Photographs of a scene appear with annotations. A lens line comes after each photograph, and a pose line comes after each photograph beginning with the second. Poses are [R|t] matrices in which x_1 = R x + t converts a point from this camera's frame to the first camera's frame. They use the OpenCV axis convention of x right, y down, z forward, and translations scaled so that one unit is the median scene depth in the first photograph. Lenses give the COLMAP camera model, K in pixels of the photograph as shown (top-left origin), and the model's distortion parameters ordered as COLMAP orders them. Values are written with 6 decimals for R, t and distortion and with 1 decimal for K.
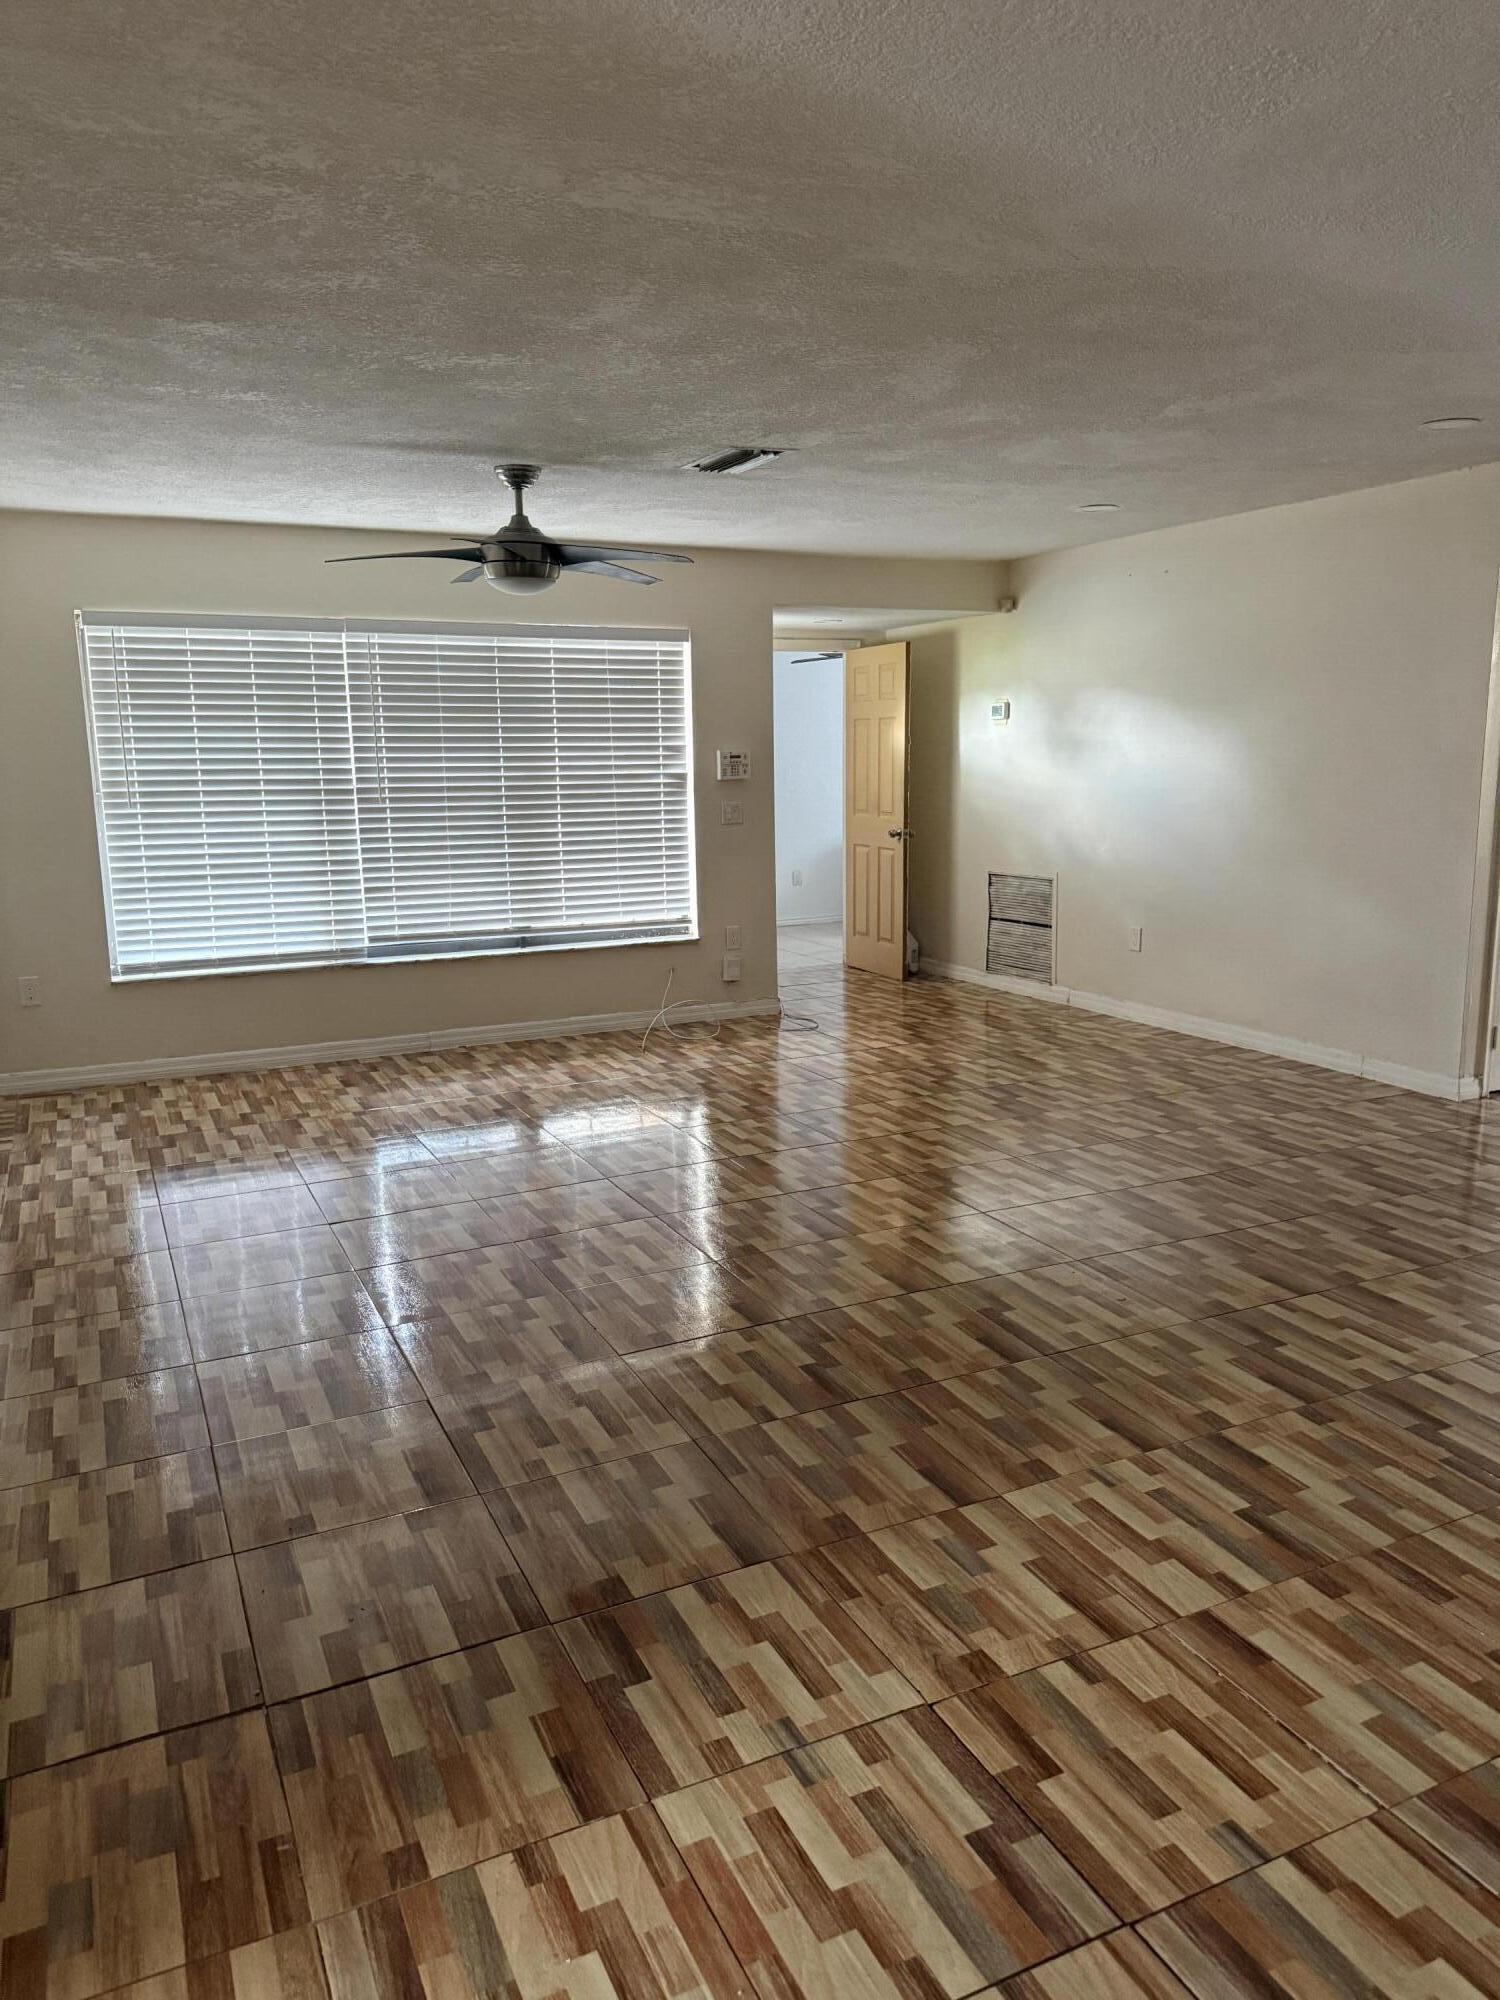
lens RADIAL K [[1384.4, 0, 744.7], [0, 1384.4, 1001.4], [0, 0, 1]] dist [0.043717, -0.061668]
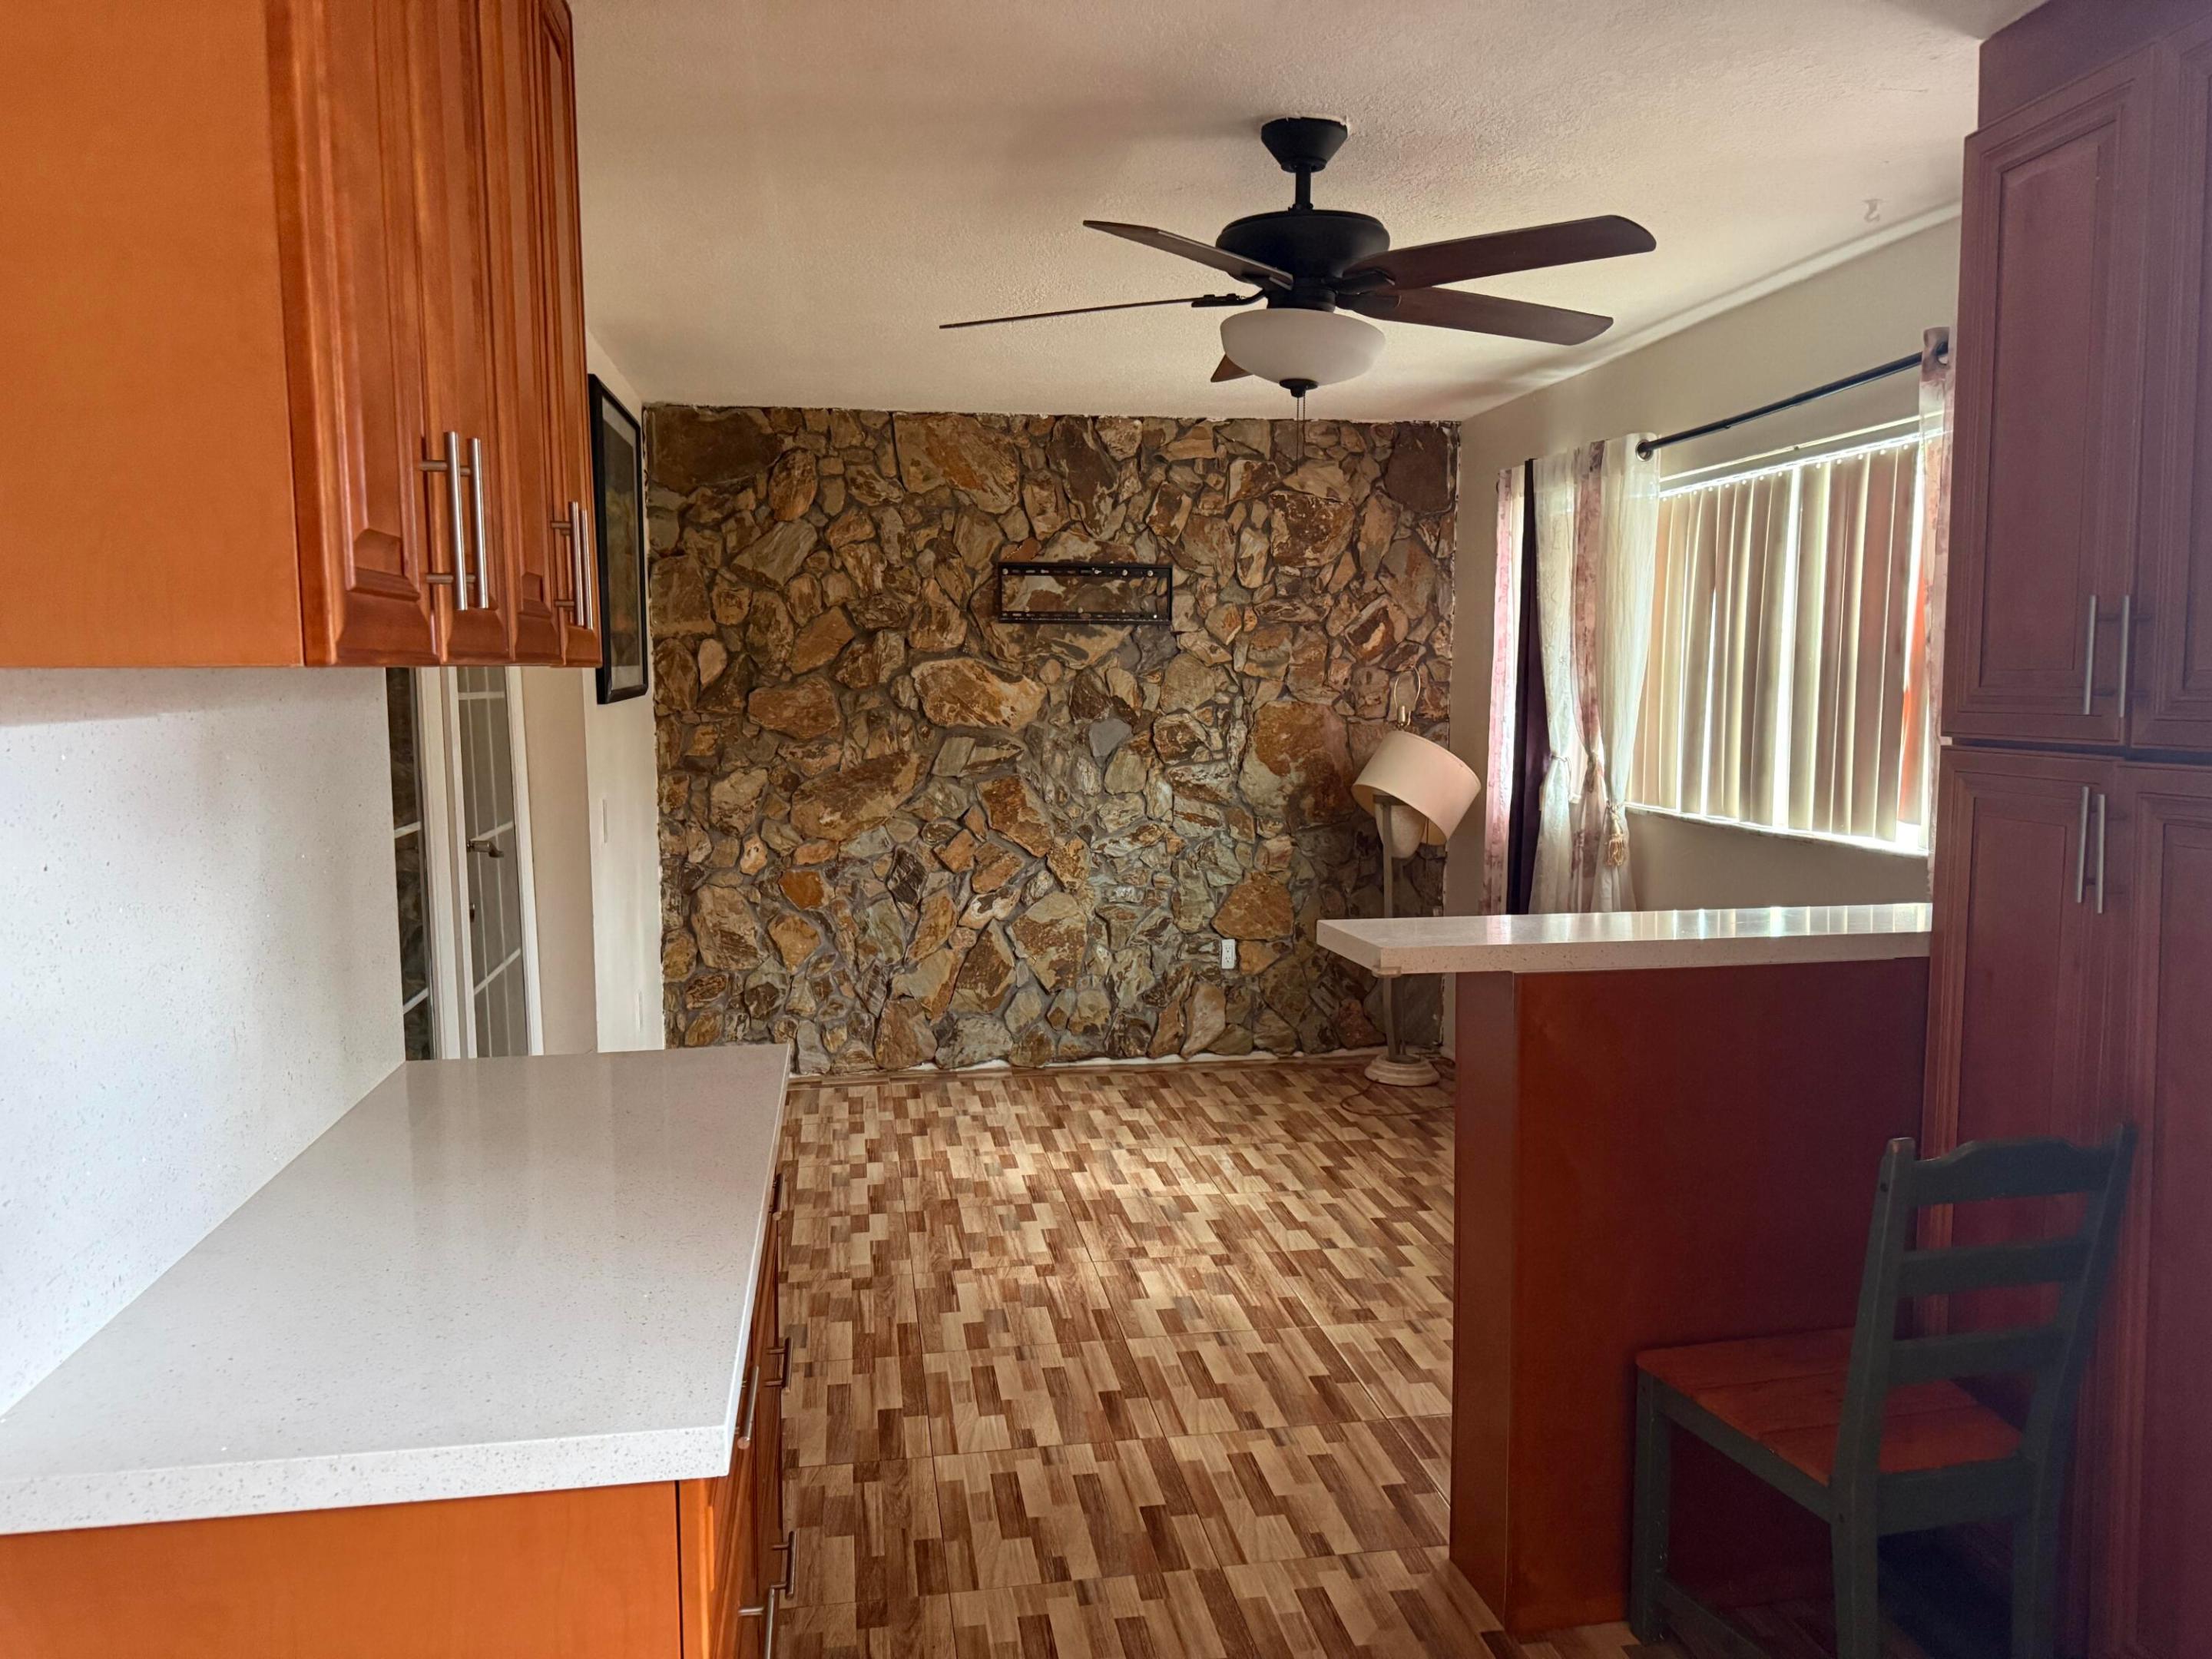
lens RADIAL K [[1531.2, 0, 1106.9], [0, 1531.2, 832.8], [0, 0, 1]] dist [0.043717, -0.061668]
pose [[0.959779, 0.041605, -0.277657, 0.190623], [-0.068892, 0.993624, -0.089252, 0.075634], [0.272173, 0.104790, 0.956525, -0.383668]]
